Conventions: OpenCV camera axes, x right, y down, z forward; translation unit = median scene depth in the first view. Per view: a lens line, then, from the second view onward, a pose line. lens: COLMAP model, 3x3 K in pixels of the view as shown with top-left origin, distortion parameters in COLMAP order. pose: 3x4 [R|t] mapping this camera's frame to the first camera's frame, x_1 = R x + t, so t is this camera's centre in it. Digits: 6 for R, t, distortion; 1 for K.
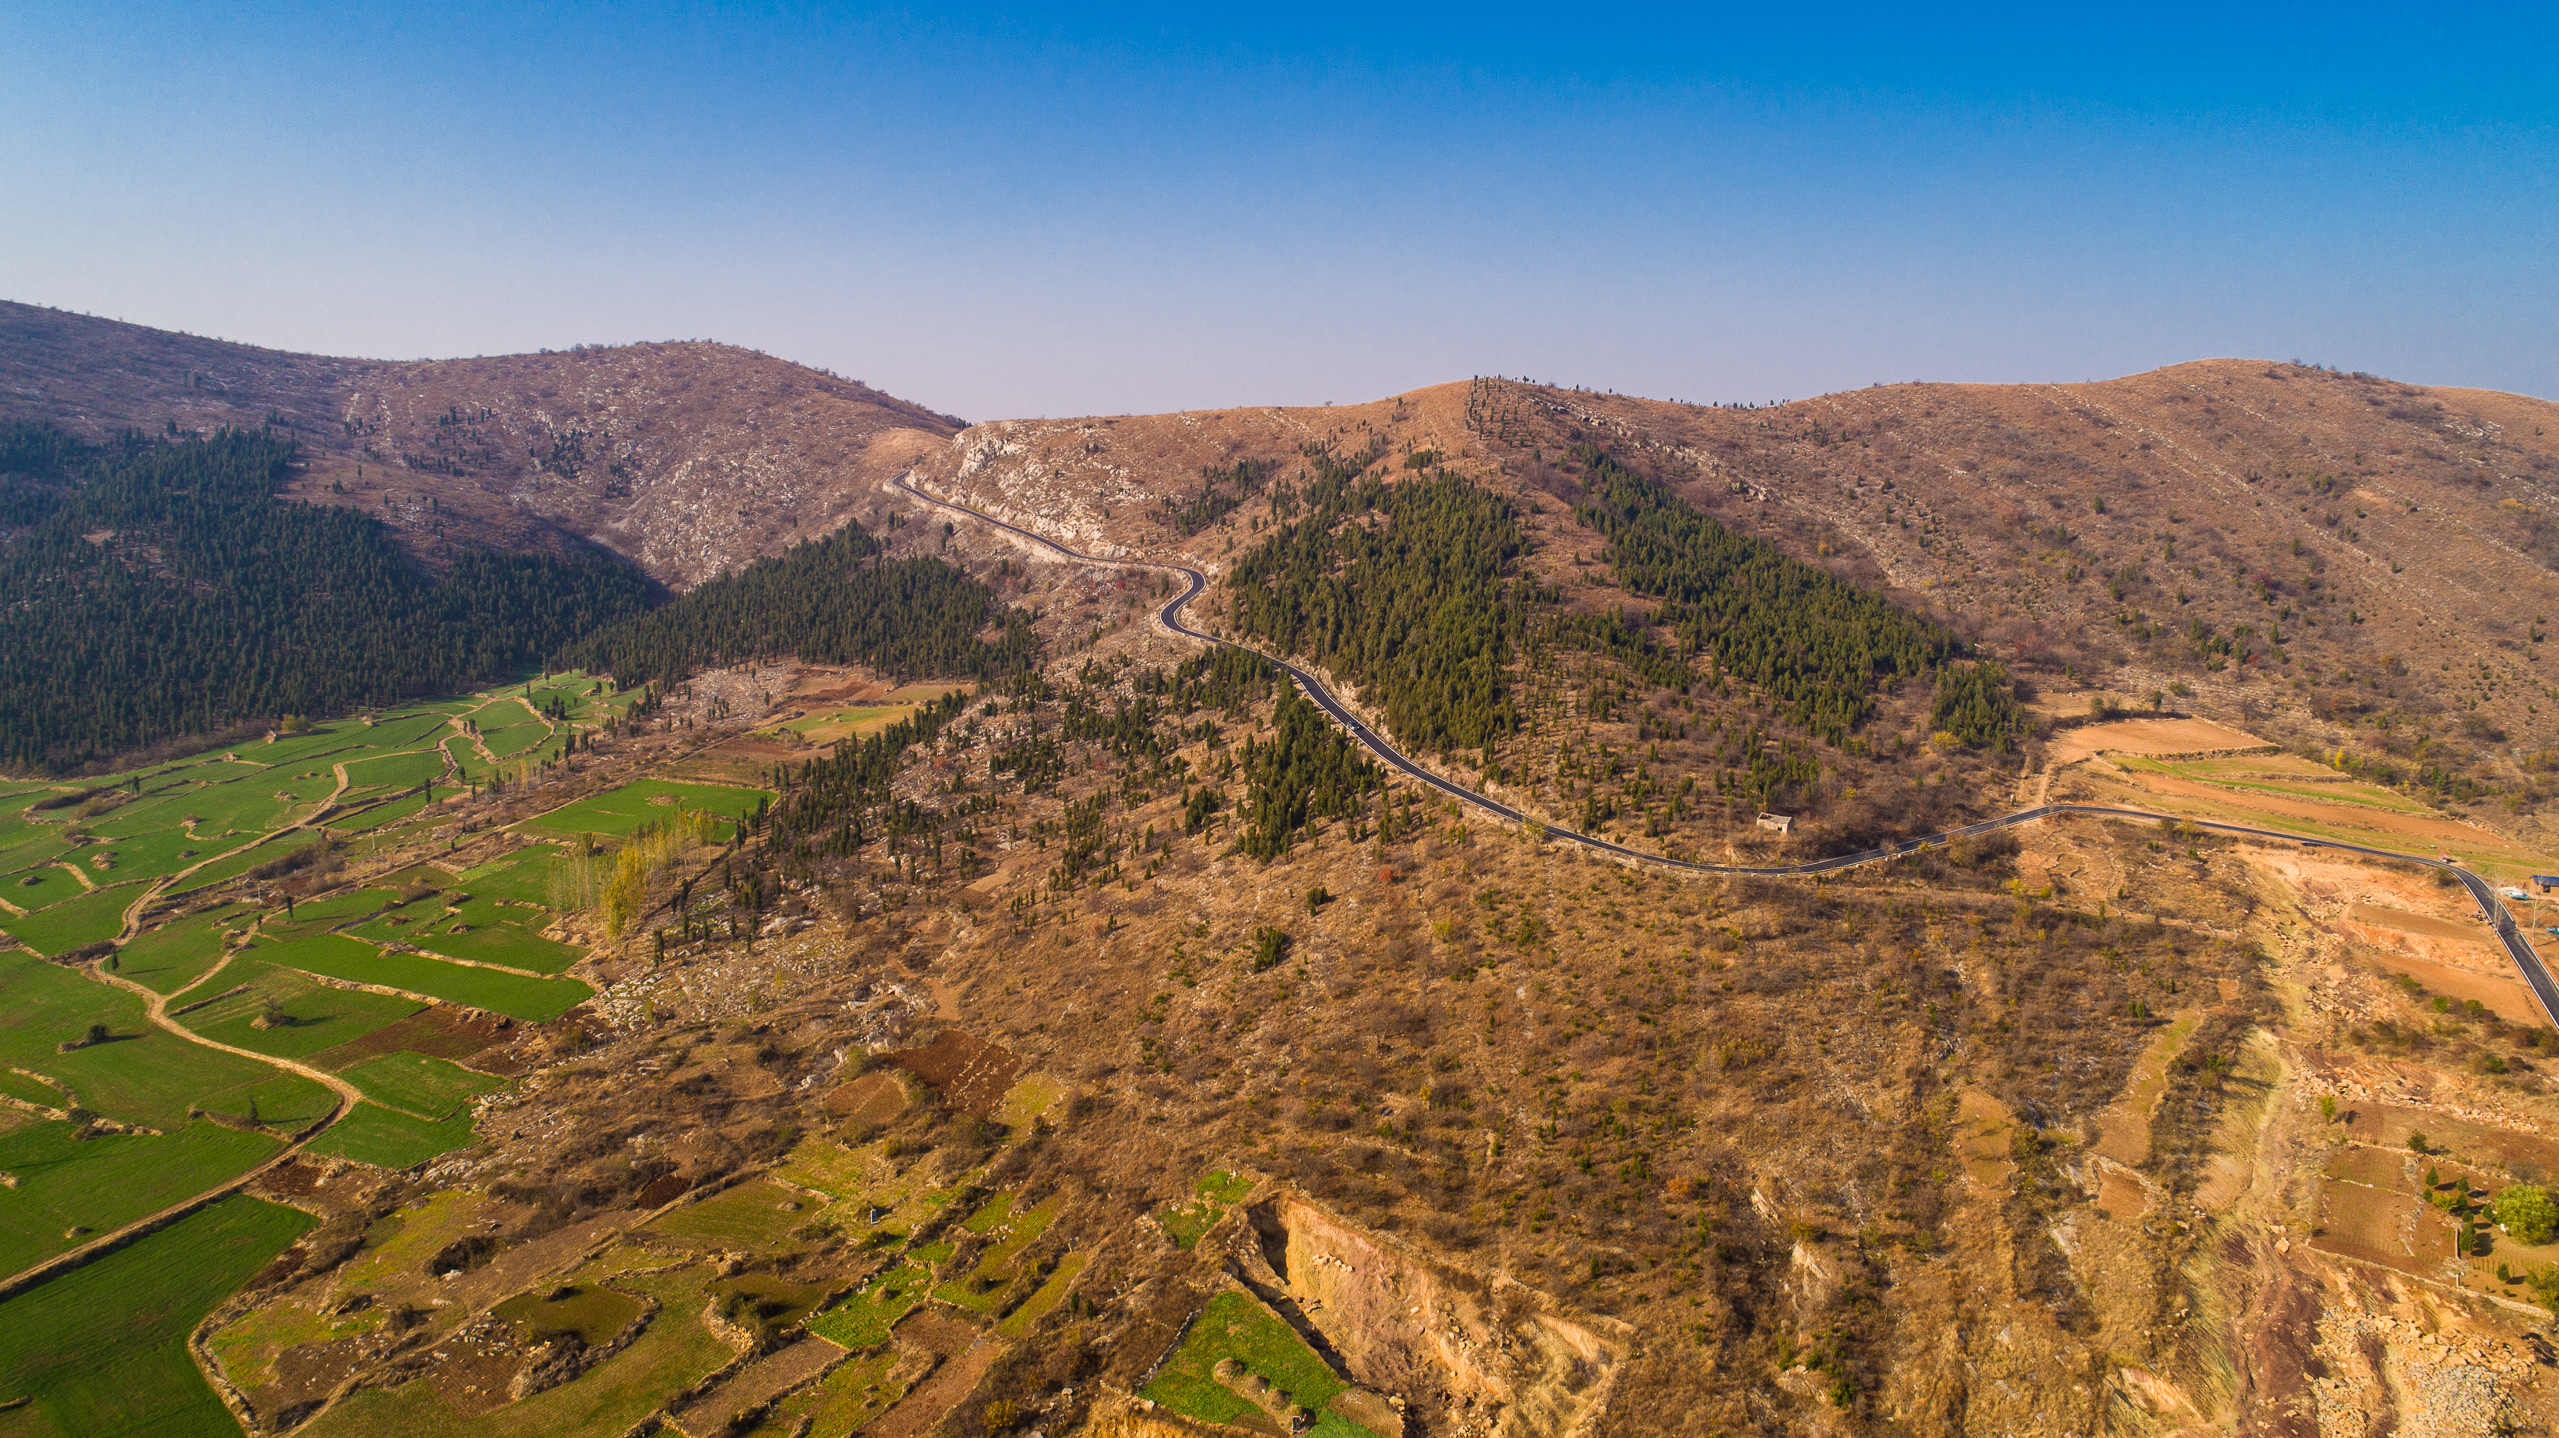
lens RADIAL K [[1704.5, 0, 1282.3], [0, 1704.5, 699.9], [0, 0, 1]] dist [-0.021476, 0.007940]
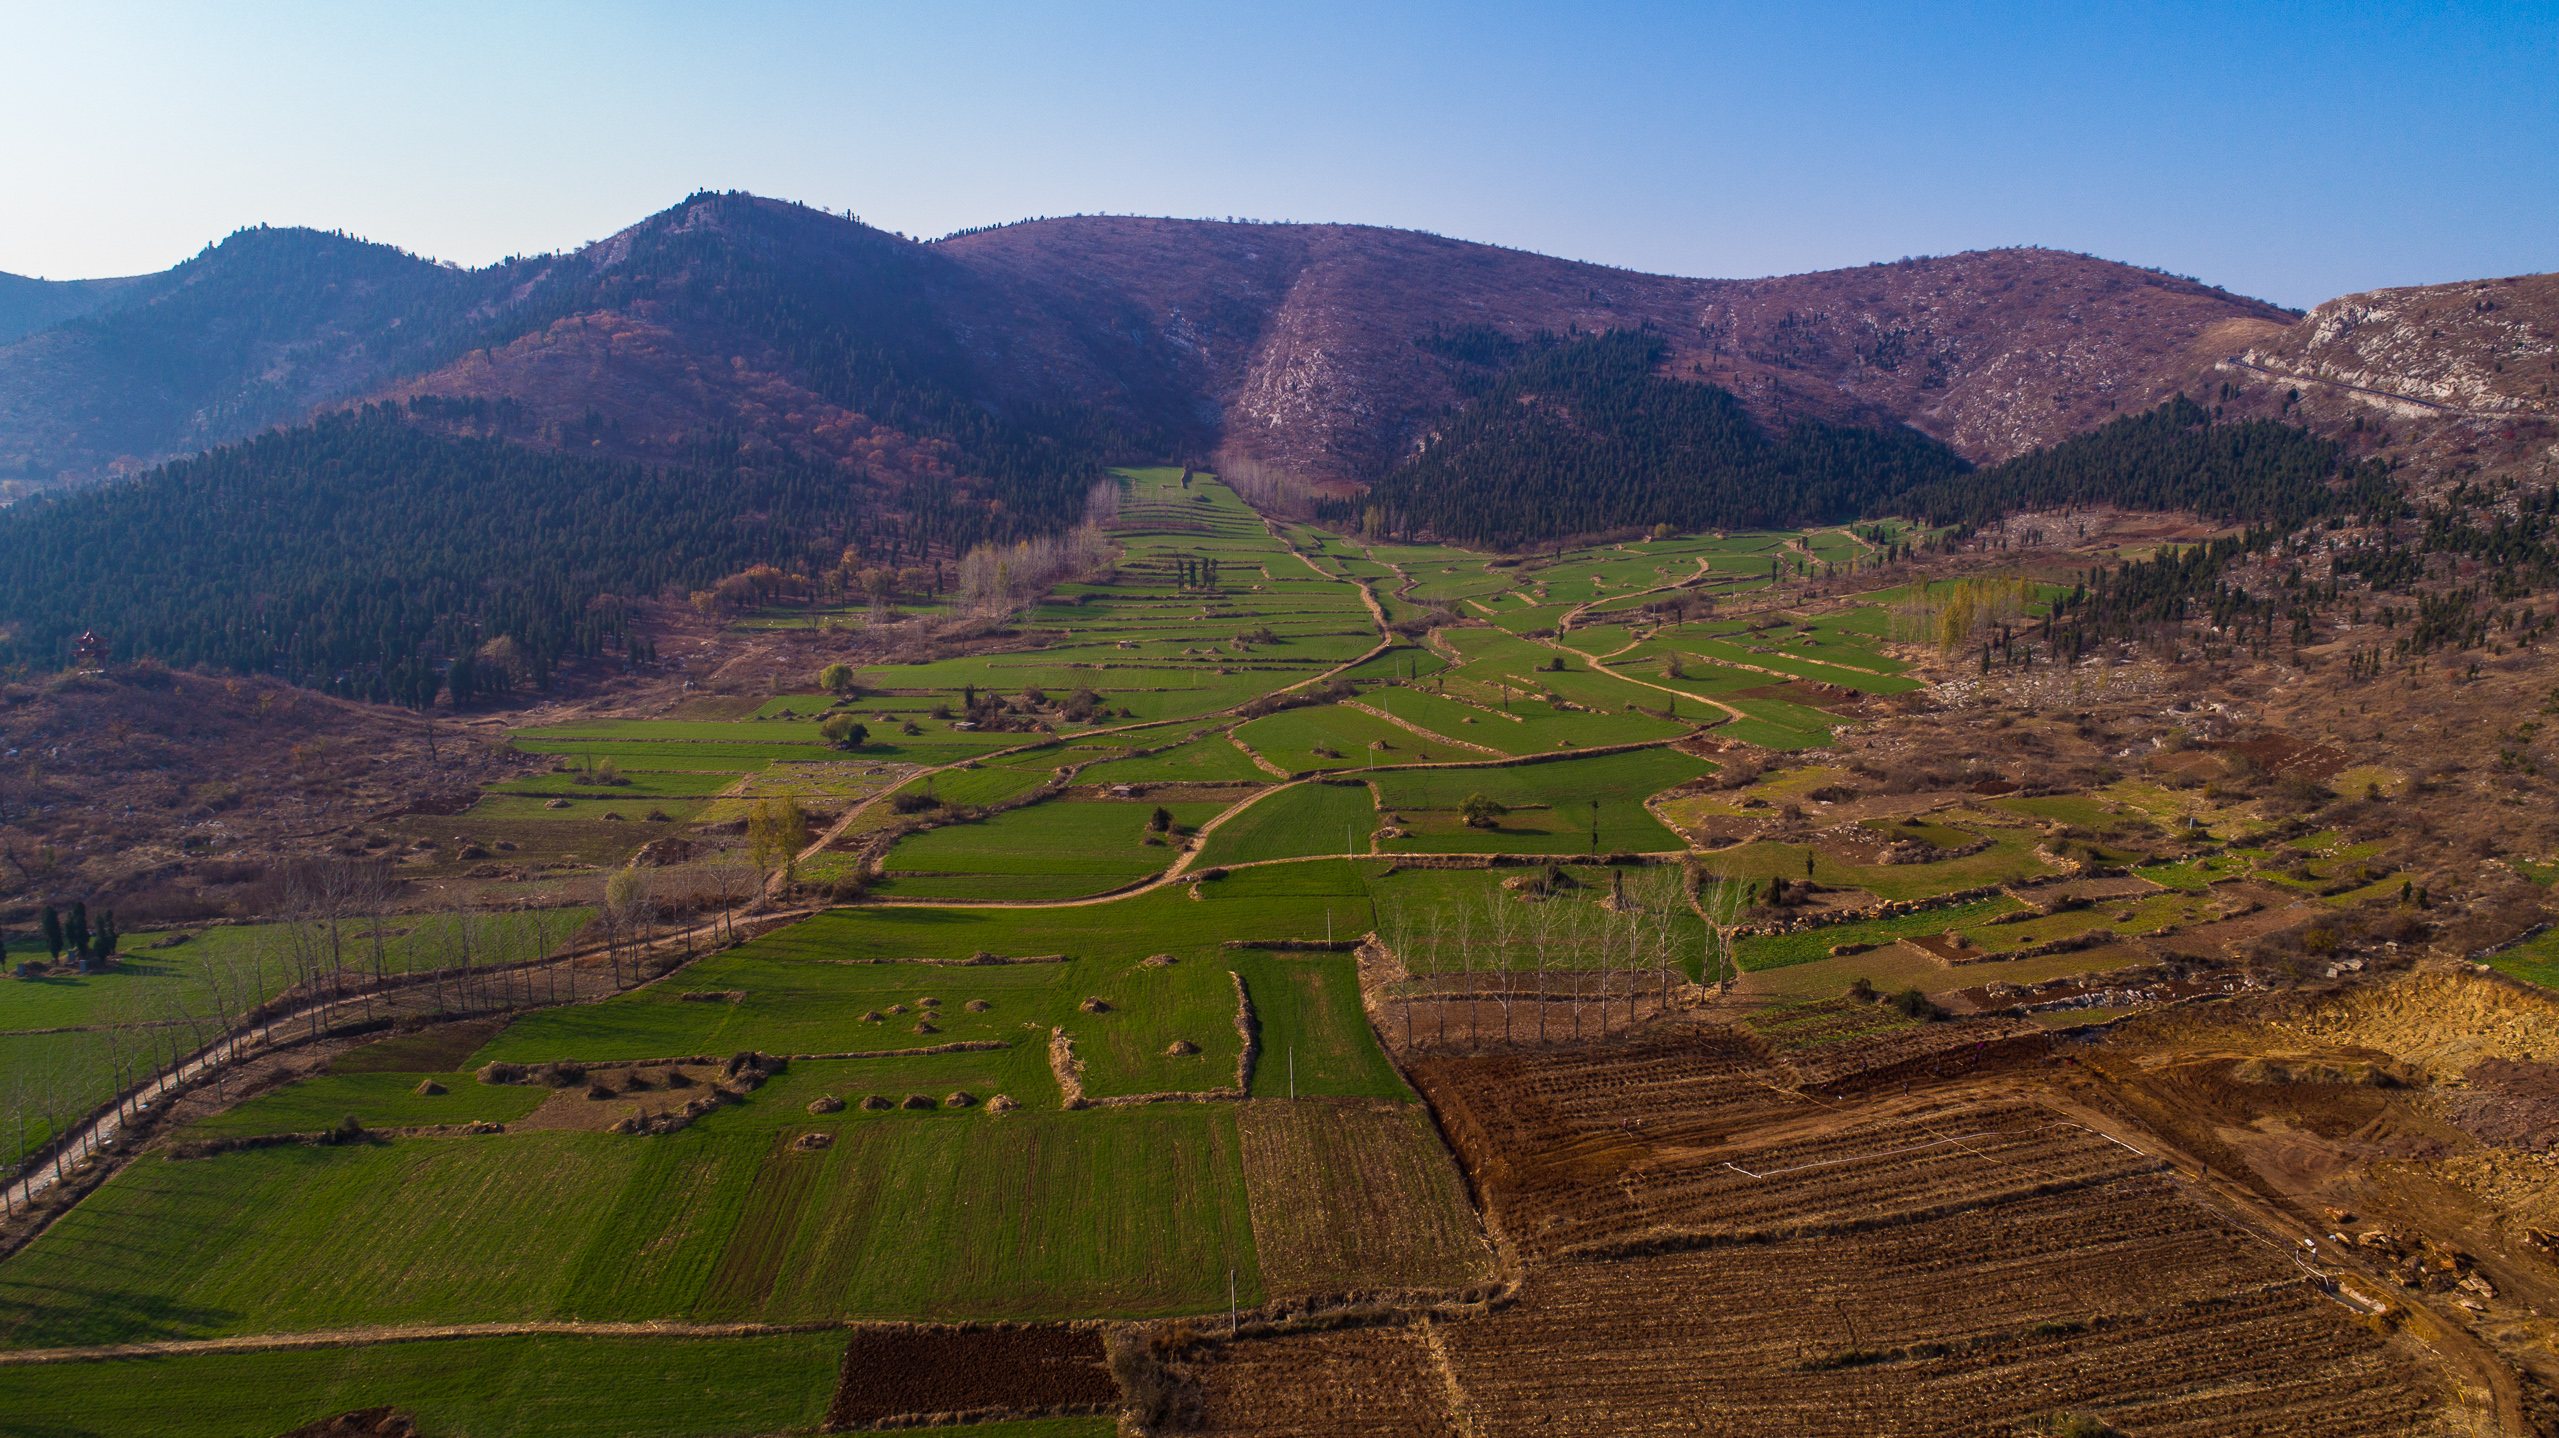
lens RADIAL K [[1704.5, 0, 1282.3], [0, 1704.5, 699.9], [0, 0, 1]] dist [-0.021476, 0.007940]
pose [[0.755910, 0.103796, -0.646395, 0.005291], [-0.094728, 0.994302, 0.048885, 0.087584], [0.647787, 0.024279, 0.761435, -0.083232]]
